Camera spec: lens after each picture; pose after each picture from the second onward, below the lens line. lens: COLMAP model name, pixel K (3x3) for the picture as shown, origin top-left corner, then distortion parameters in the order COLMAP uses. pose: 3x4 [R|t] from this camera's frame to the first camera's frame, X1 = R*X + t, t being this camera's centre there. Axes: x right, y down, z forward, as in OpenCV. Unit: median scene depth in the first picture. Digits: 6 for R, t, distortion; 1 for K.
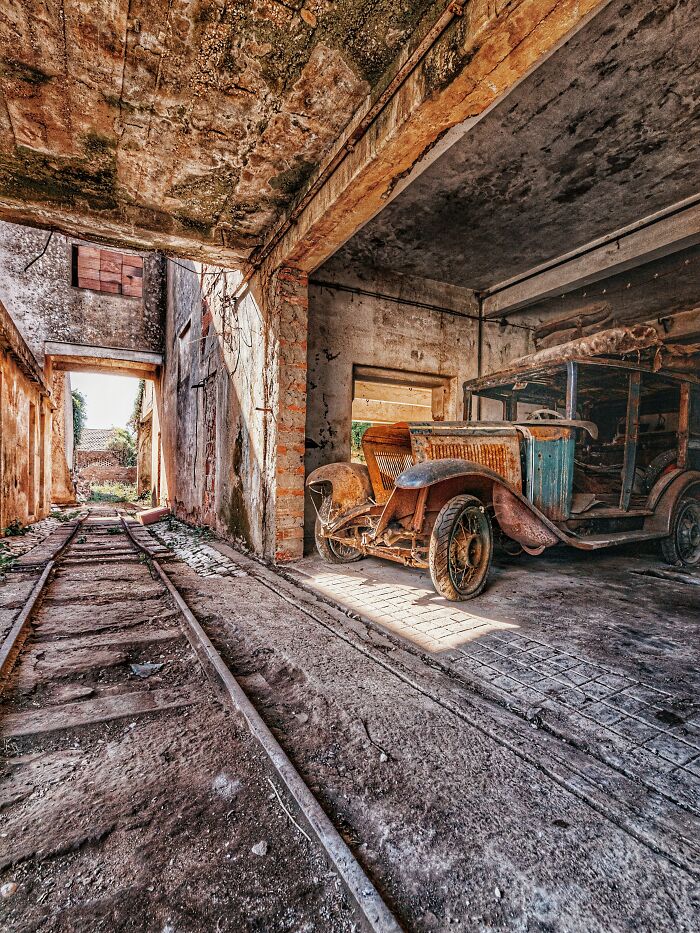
lens RADIAL K [[435.1, 0, 349.9], [0, 435.1, 471.0], [0, 0, 1]] dist [0.004483, 0.000887]
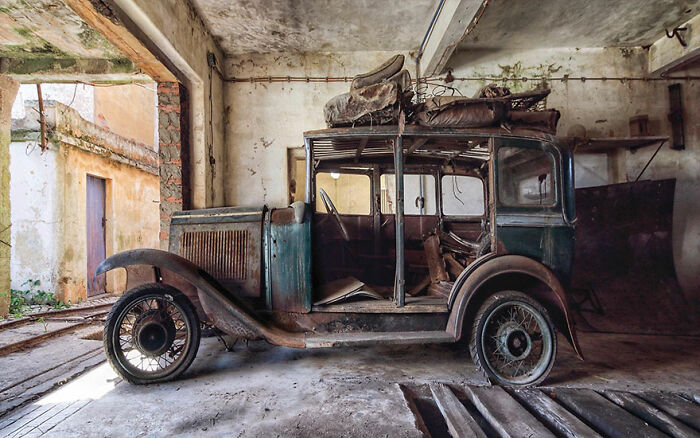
lens RADIAL K [[435.2, 0, 349.4], [0, 435.2, 217.7], [0, 0, 1]] dist [0.009233, -0.002953]
pose [[0.877900, -0.039388, -0.477221, 0.852814], [0.016973, 0.998545, -0.051193, -0.029341], [0.478543, 0.036843, 0.877291, 0.213042]]
